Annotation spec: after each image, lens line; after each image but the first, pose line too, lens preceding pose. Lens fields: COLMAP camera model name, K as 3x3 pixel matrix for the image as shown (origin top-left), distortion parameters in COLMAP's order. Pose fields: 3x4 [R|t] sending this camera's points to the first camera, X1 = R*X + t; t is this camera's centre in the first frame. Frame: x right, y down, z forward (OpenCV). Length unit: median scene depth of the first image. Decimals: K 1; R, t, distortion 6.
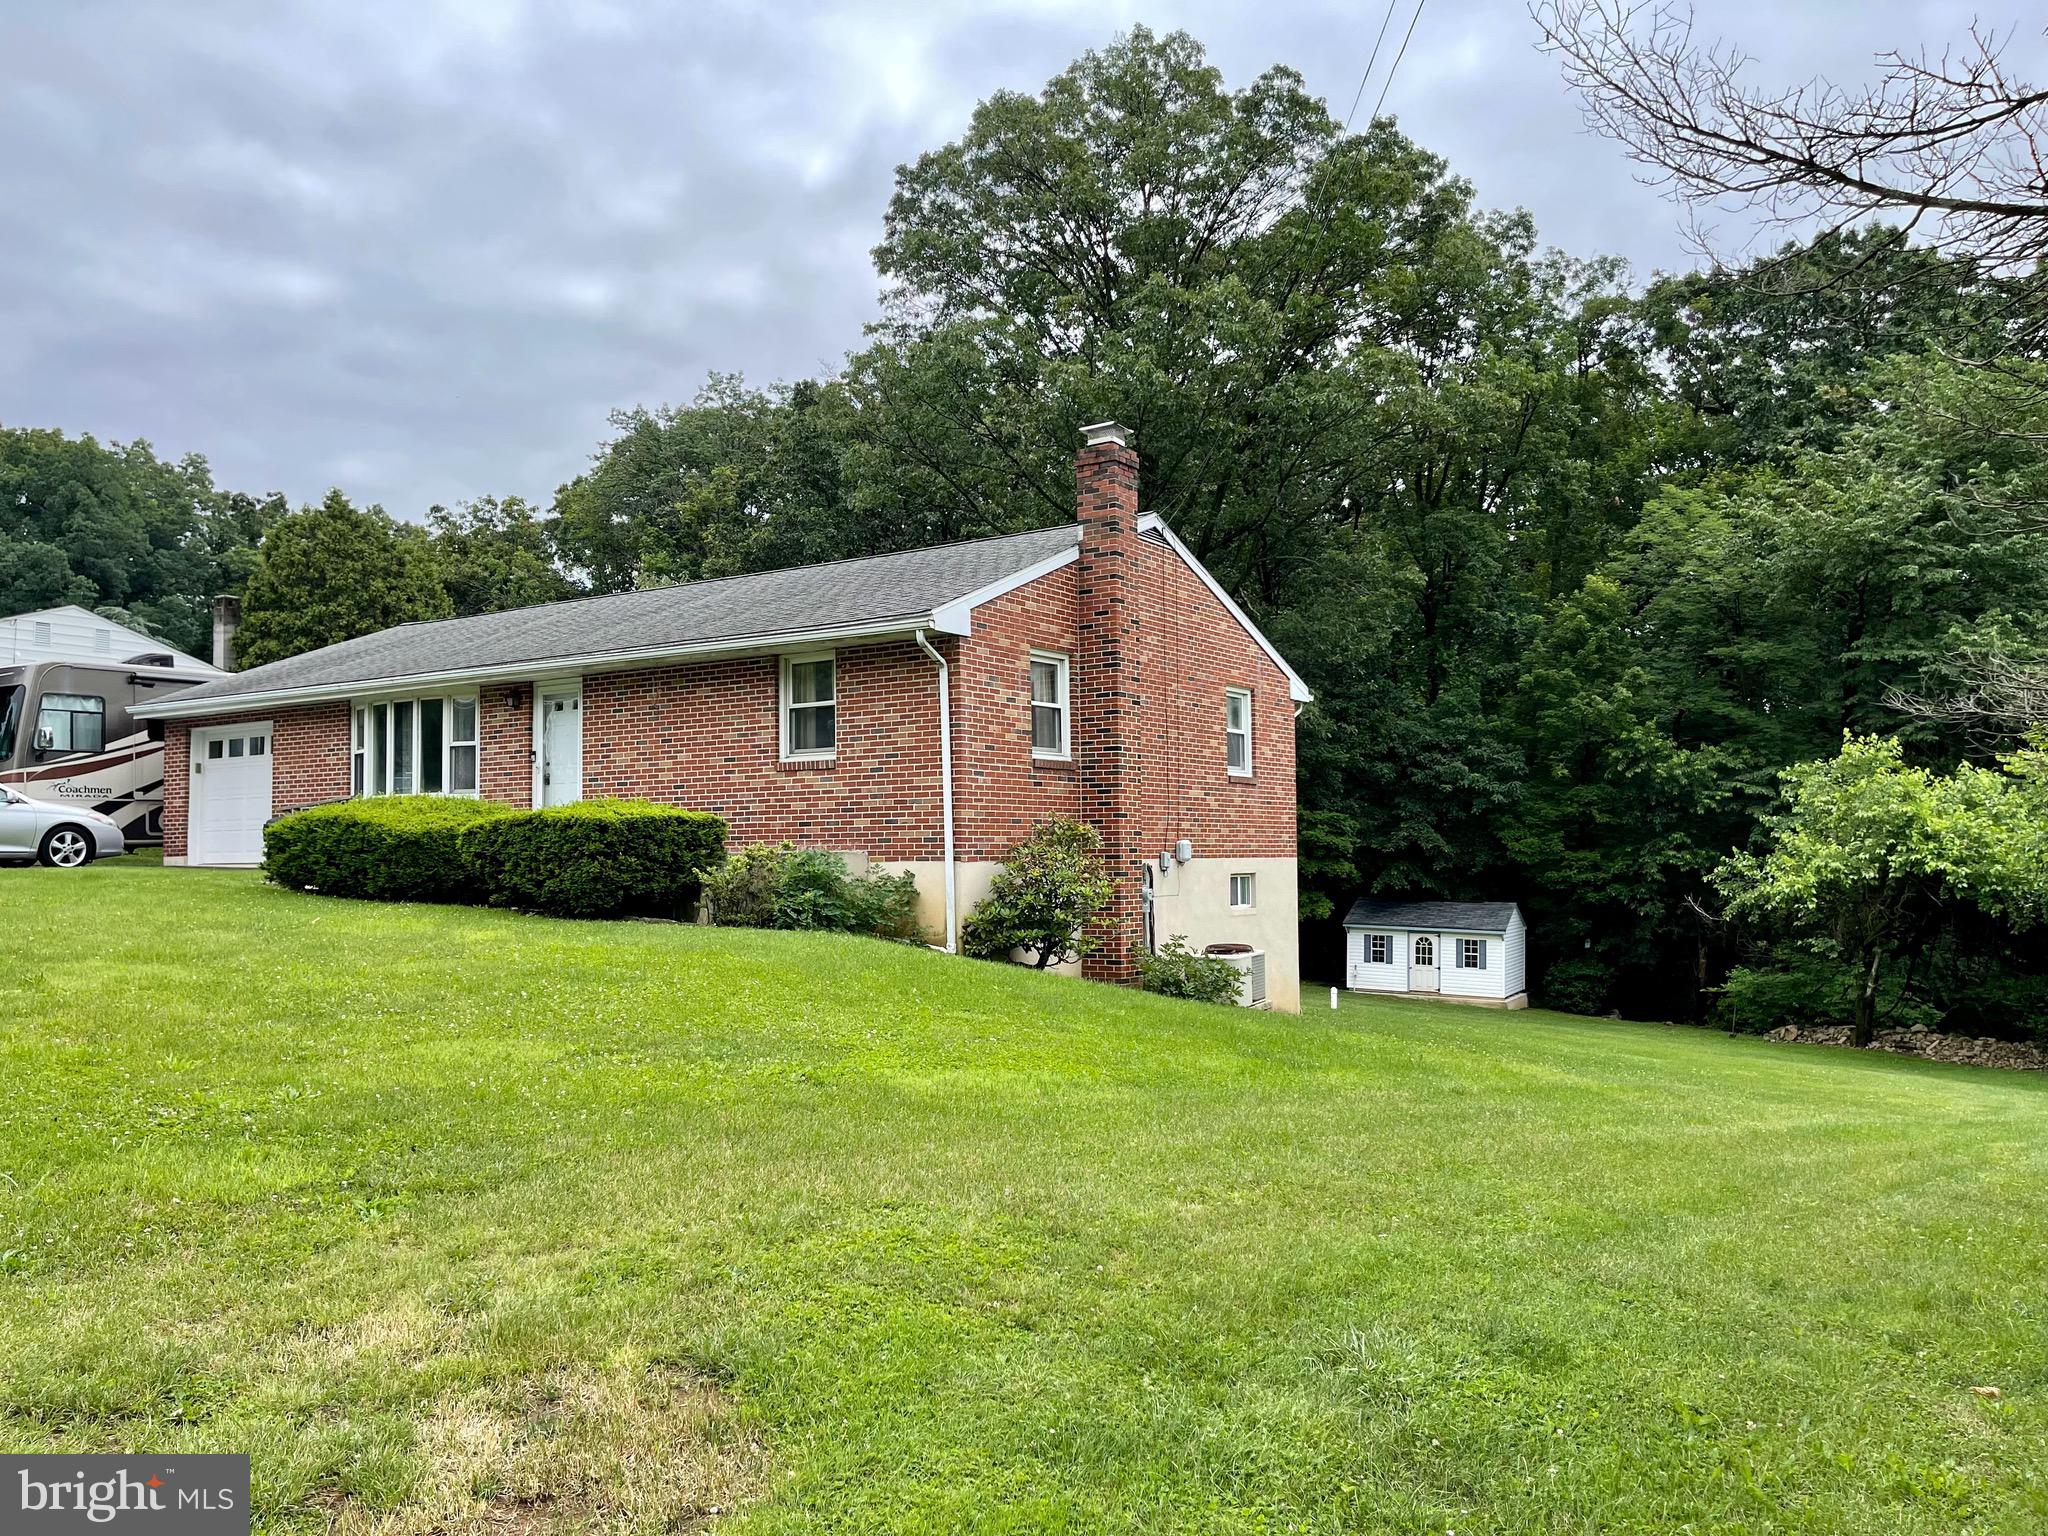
lens RADIAL K [[1587.7, 0, 1026.5], [0, 1587.7, 770.4], [0, 0, 1]] dist [0.015410, -0.017096]
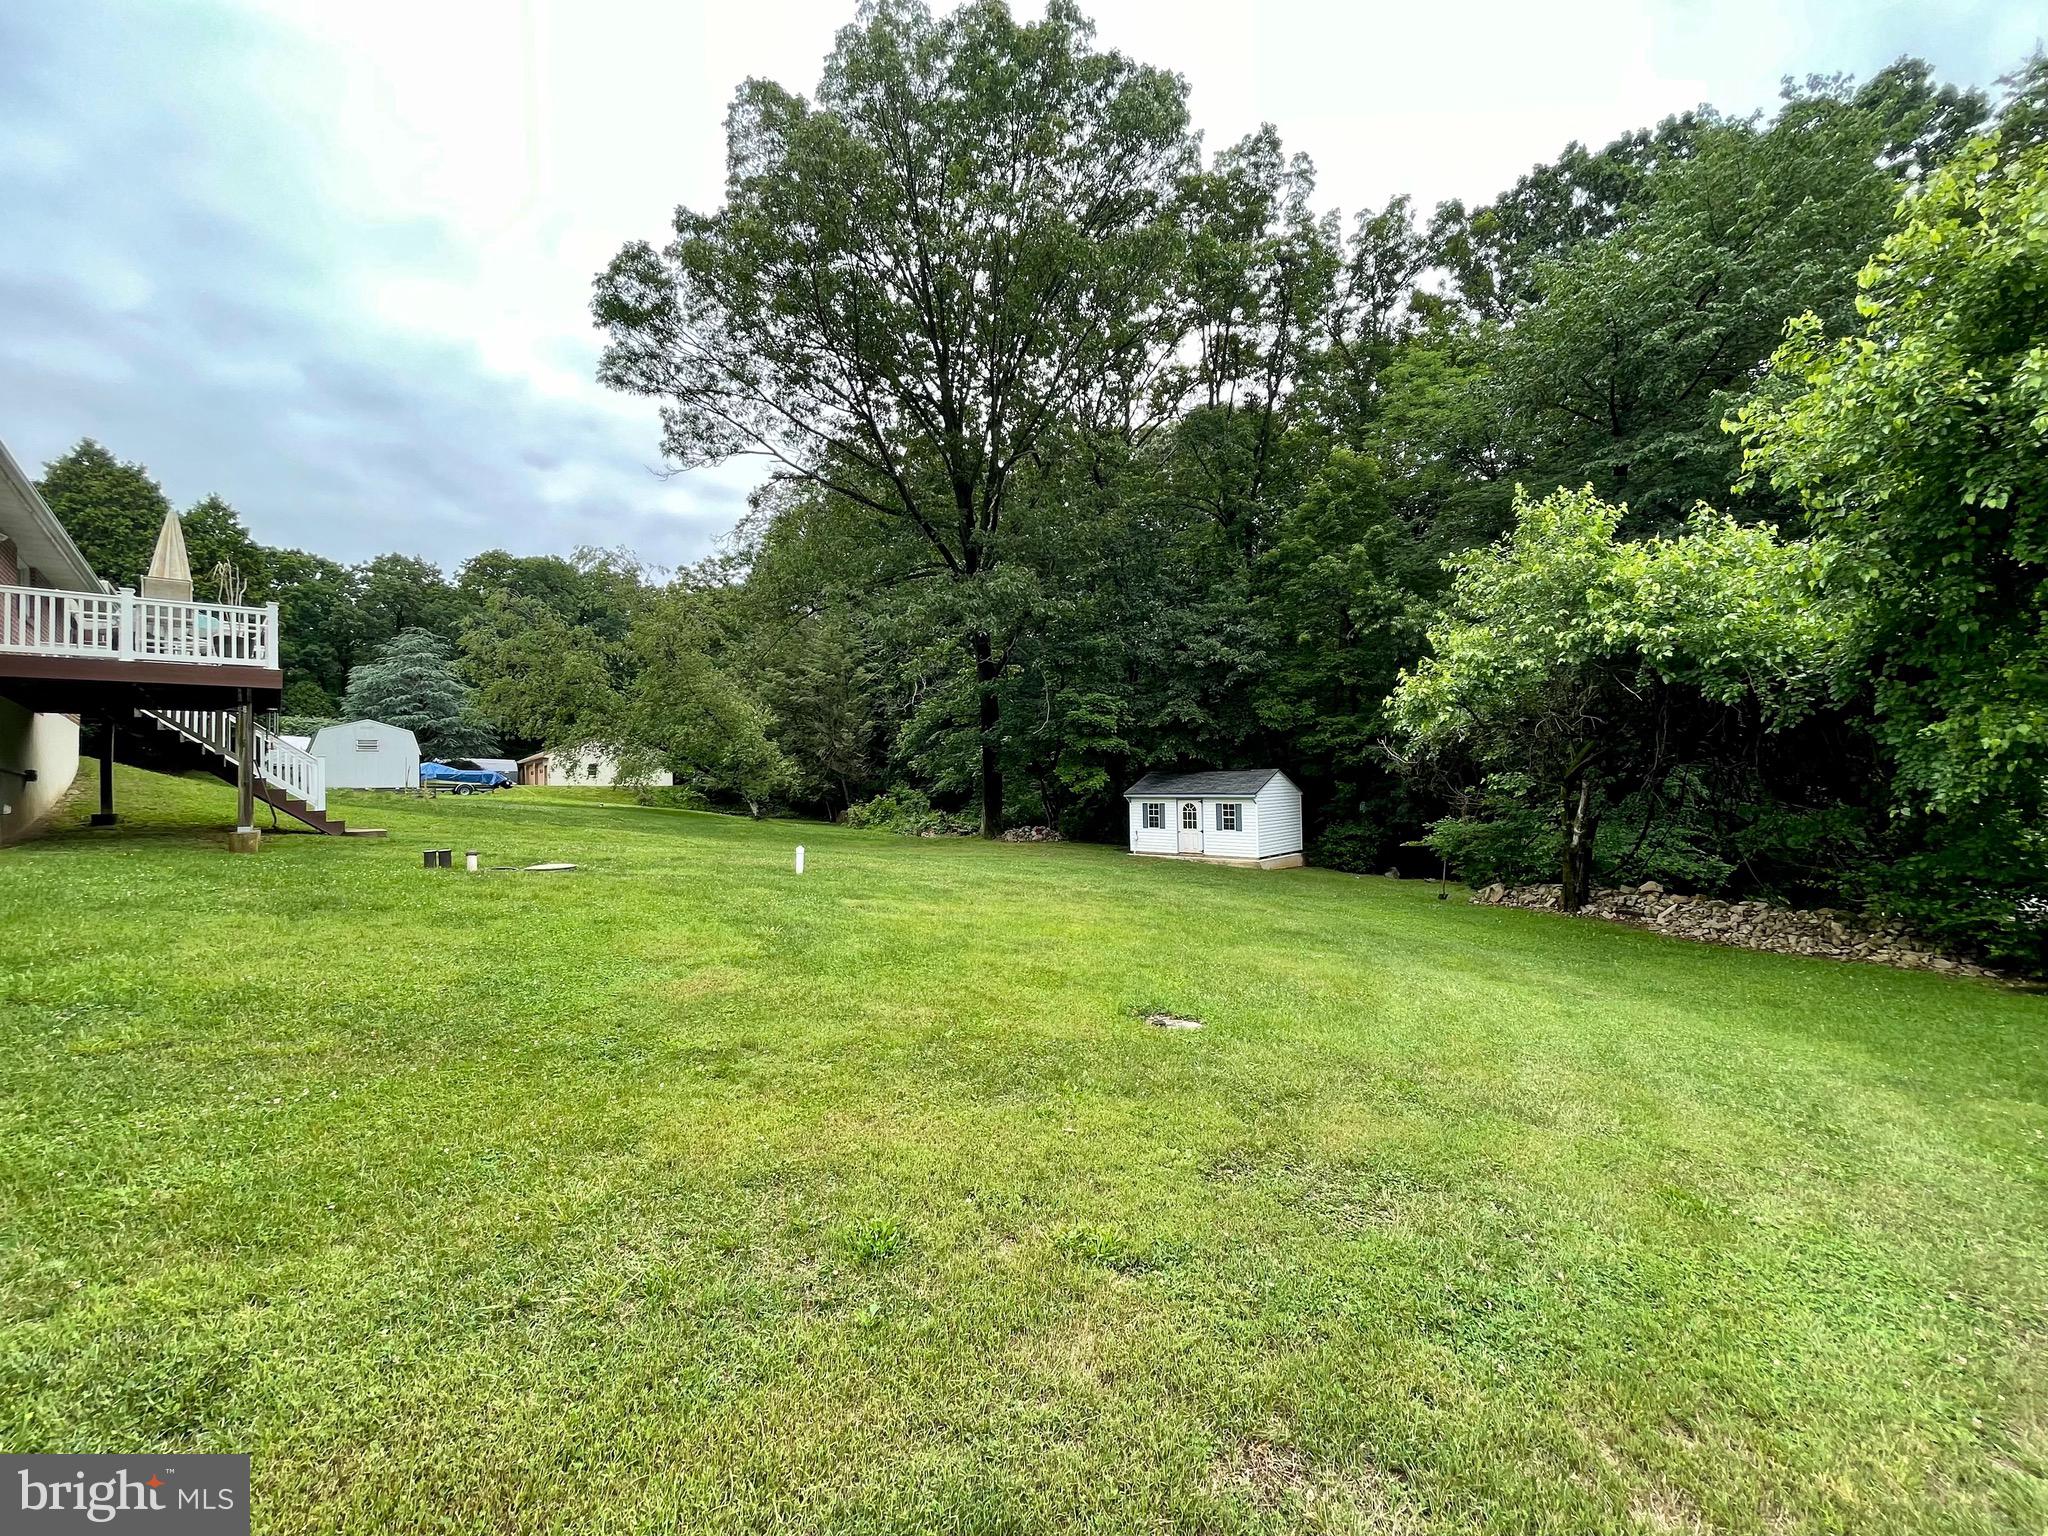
lens RADIAL K [[825.9, 0, 1017.2], [0, 825.9, 769.9], [0, 0, 1]] dist [-0.005402, 0.000605]
pose [[0.961635, -0.040325, -0.271353, 0.401609], [0.047006, 0.998729, 0.018163, 0.091062], [0.270276, -0.030221, 0.962309, 0.583628]]
